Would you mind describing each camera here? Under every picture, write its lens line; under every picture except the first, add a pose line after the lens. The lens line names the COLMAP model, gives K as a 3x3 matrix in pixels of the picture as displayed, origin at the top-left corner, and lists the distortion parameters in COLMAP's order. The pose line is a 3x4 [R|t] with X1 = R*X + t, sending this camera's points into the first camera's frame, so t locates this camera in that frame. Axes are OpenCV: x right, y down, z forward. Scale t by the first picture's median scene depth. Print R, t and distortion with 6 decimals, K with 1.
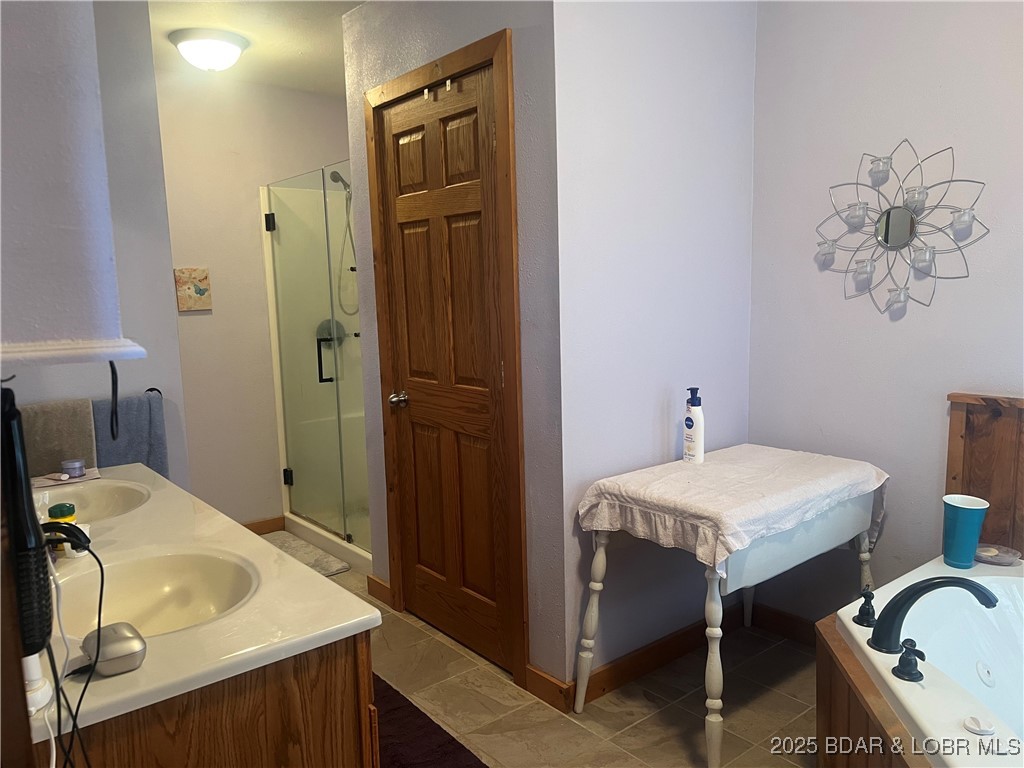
lens RADIAL K [[757.7, 0, 513.6], [0, 757.7, 384.5], [0, 0, 1]] dist [0.032188, -0.041012]
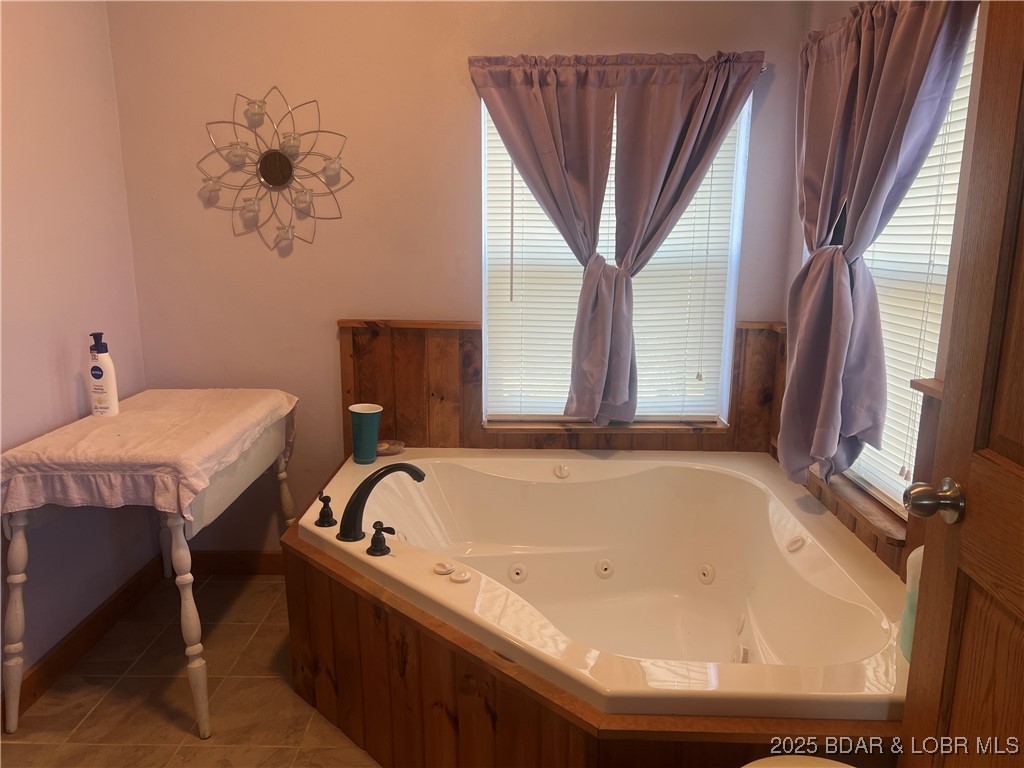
lens RADIAL K [[757.7, 0, 513.0], [0, 757.7, 383.9], [0, 0, 1]] dist [0.032188, -0.041012]
pose [[0.650924, -0.129174, 0.748072, -0.133806], [0.078691, 0.991590, 0.102752, 0.010911], [-0.755053, -0.008017, 0.655614, 0.044618]]
